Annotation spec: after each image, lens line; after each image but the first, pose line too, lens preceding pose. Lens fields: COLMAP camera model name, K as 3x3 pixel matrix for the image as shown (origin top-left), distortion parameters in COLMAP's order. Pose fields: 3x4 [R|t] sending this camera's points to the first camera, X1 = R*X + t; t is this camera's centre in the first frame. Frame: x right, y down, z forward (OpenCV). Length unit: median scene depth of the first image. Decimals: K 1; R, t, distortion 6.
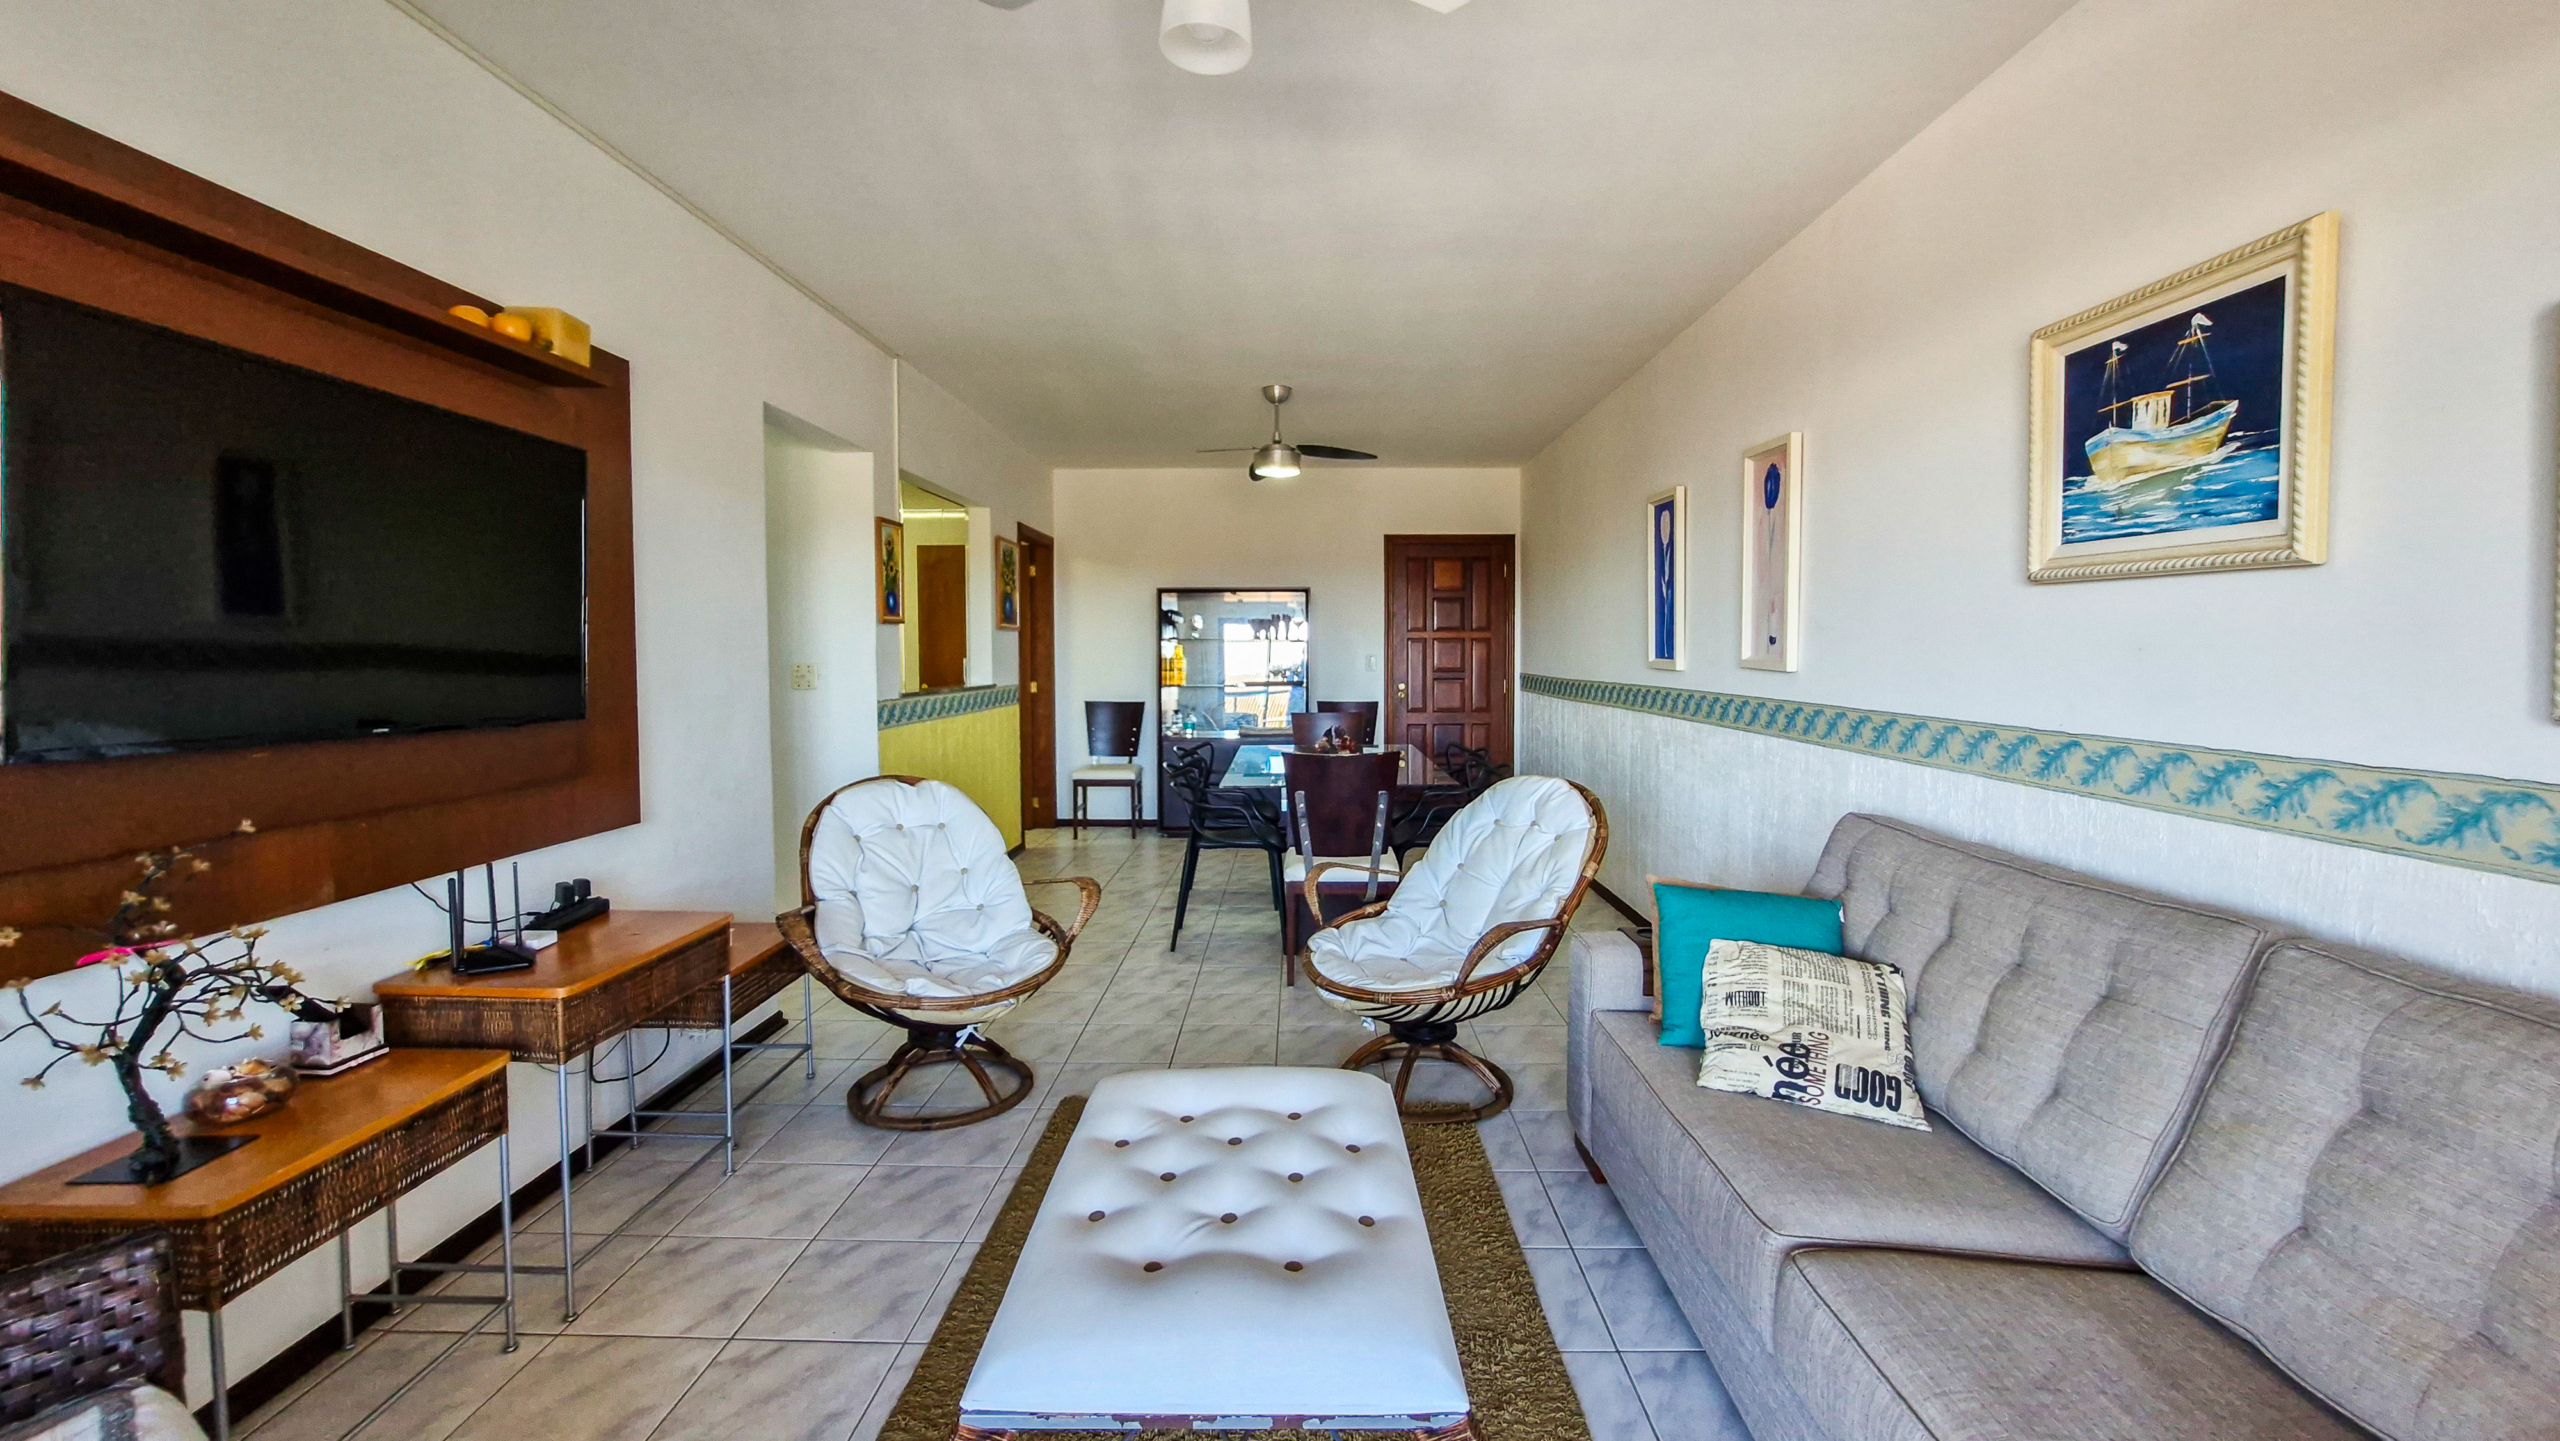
lens RADIAL K [[1058.6, 0, 1279.3], [0, 1058.6, 689.2], [0, 0, 1]] dist [-0.010512, 0.003830]
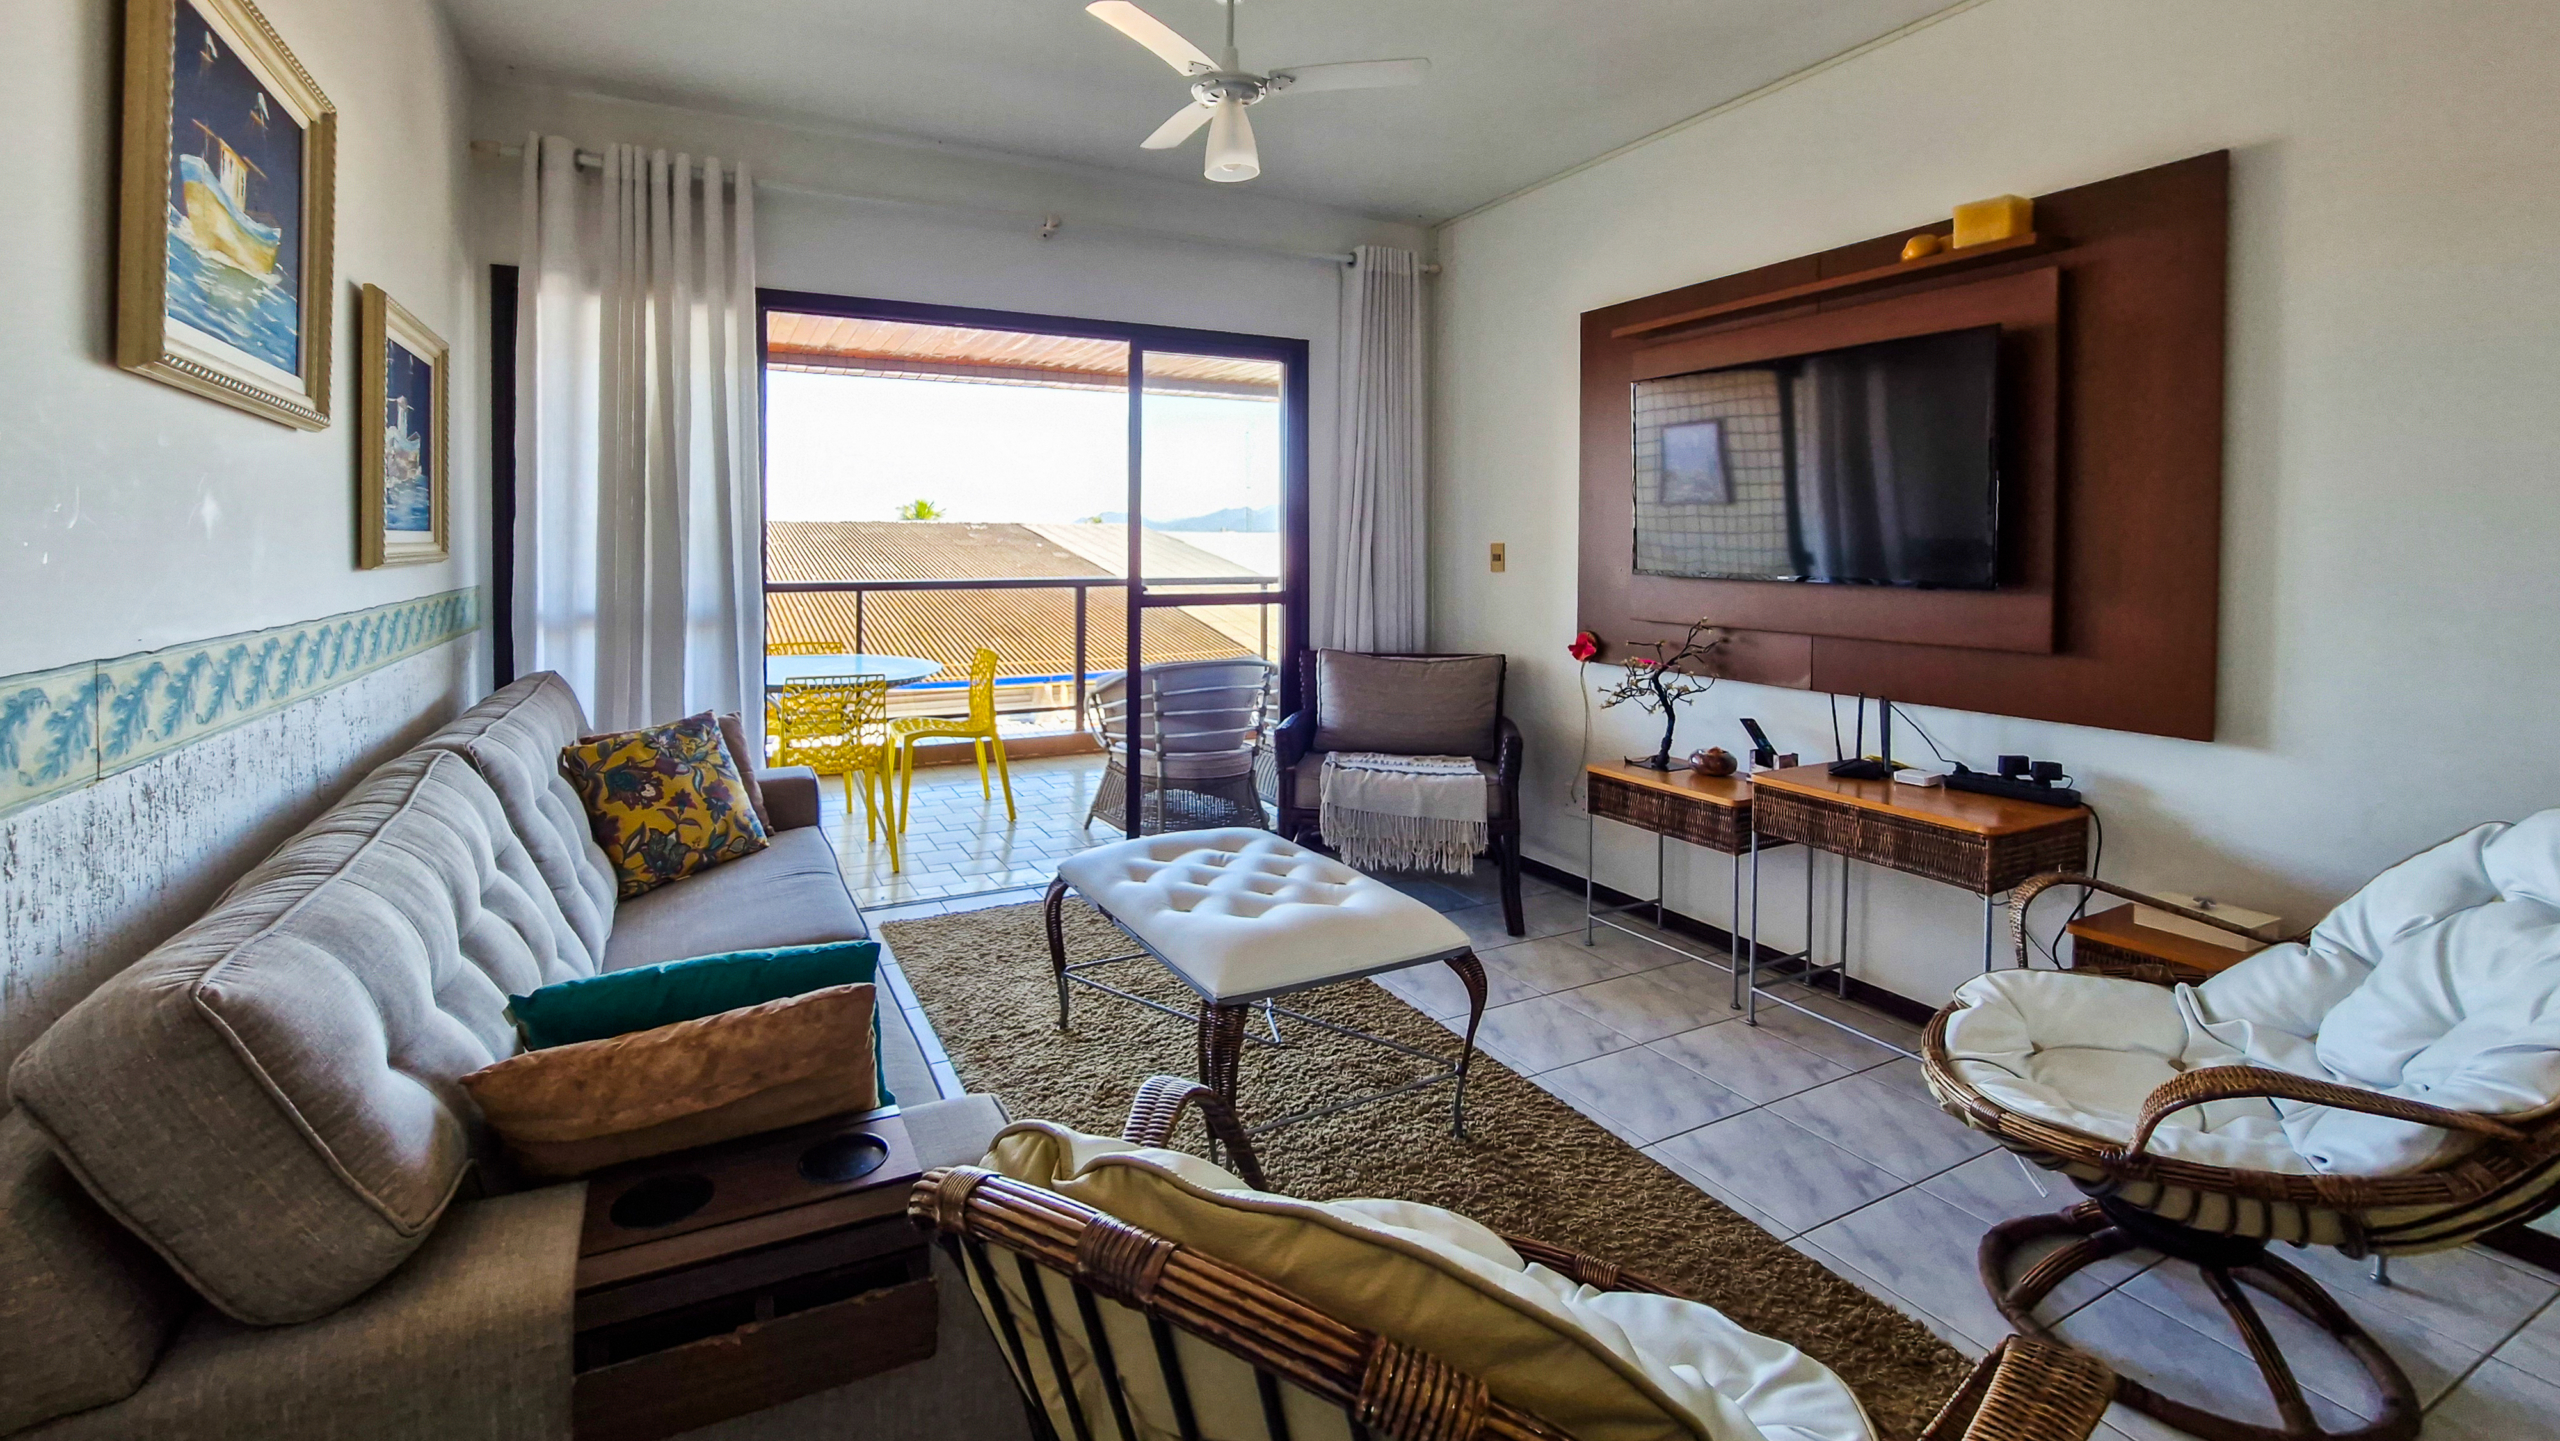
lens RADIAL K [[1058.6, 0, 1227.4], [0, 1058.6, 565.1], [0, 0, 1]] dist [-0.010512, 0.003830]
pose [[-0.884640, 0.010992, -0.466145, 0.410854], [-0.015058, 0.998527, 0.052122, -0.034386], [0.466032, 0.053129, -0.883171, 1.410203]]
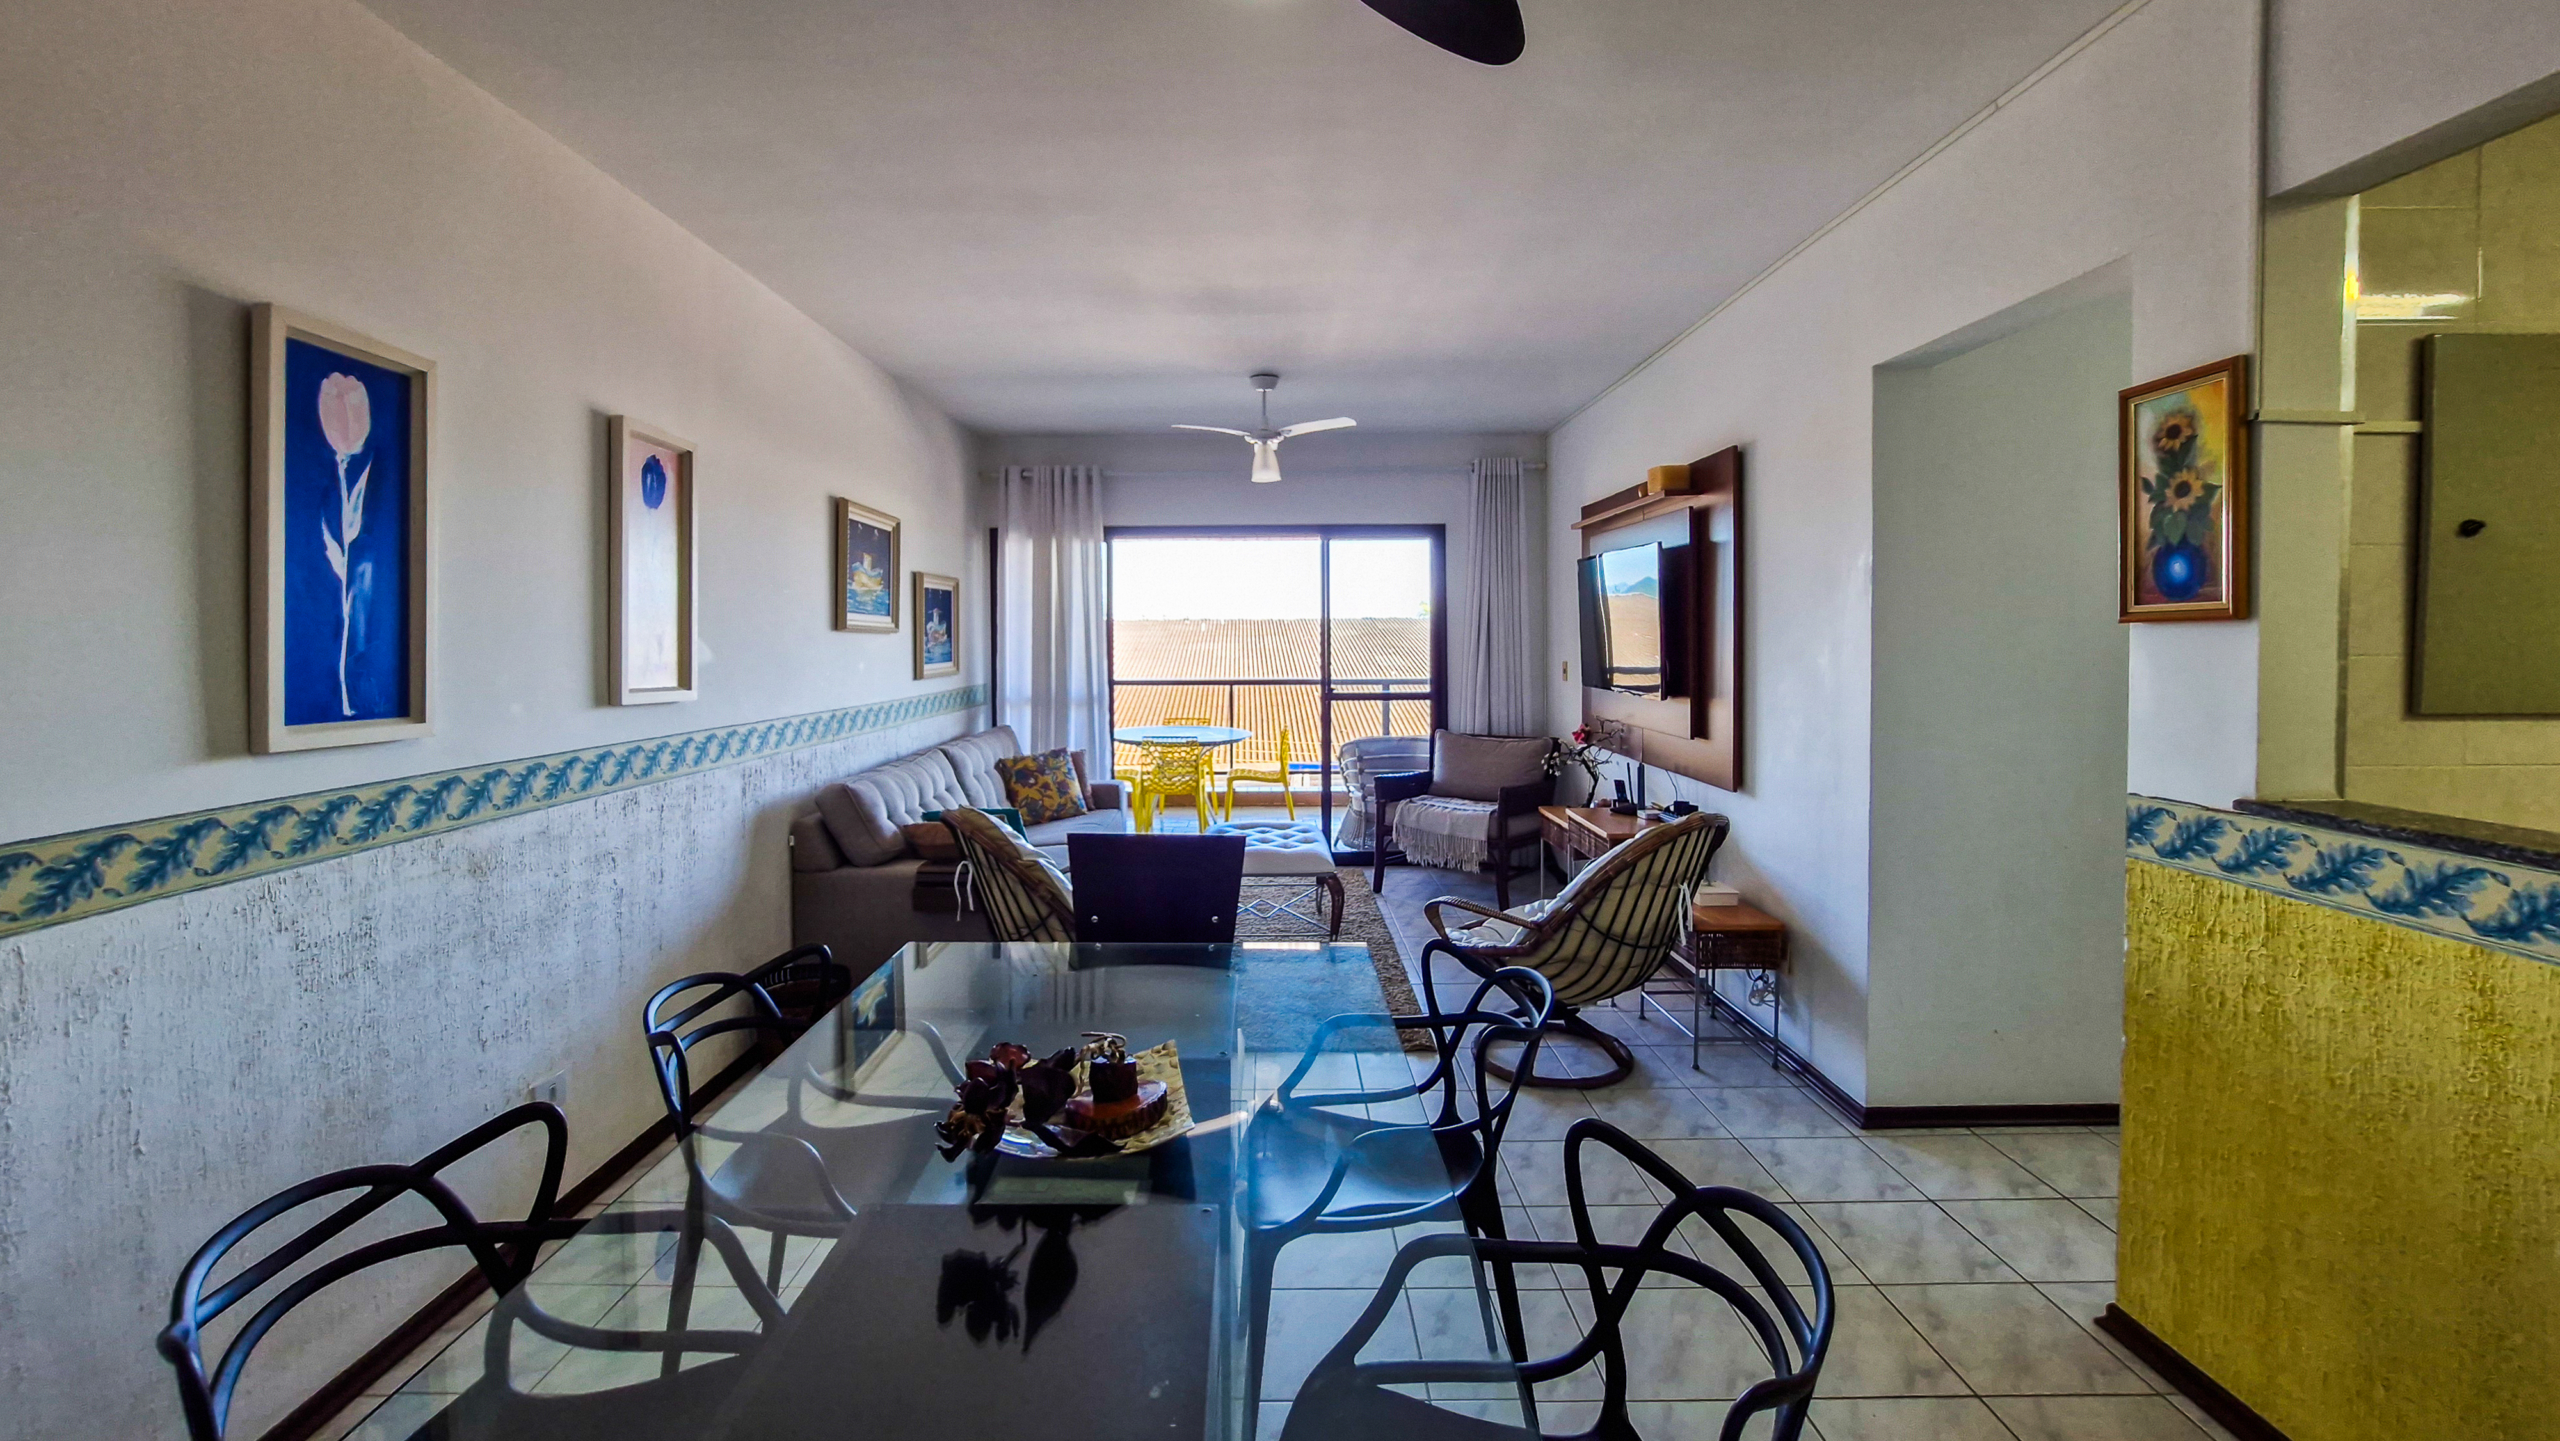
lens RADIAL K [[1058.6, 0, 1270.8], [0, 1058.6, 663.3], [0, 0, 1]] dist [-0.010512, 0.003830]
pose [[-0.999766, 0.010732, -0.018773, -0.005356], [0.009552, 0.998042, 0.061820, -0.127040], [0.019400, 0.061627, -0.997911, 2.406927]]
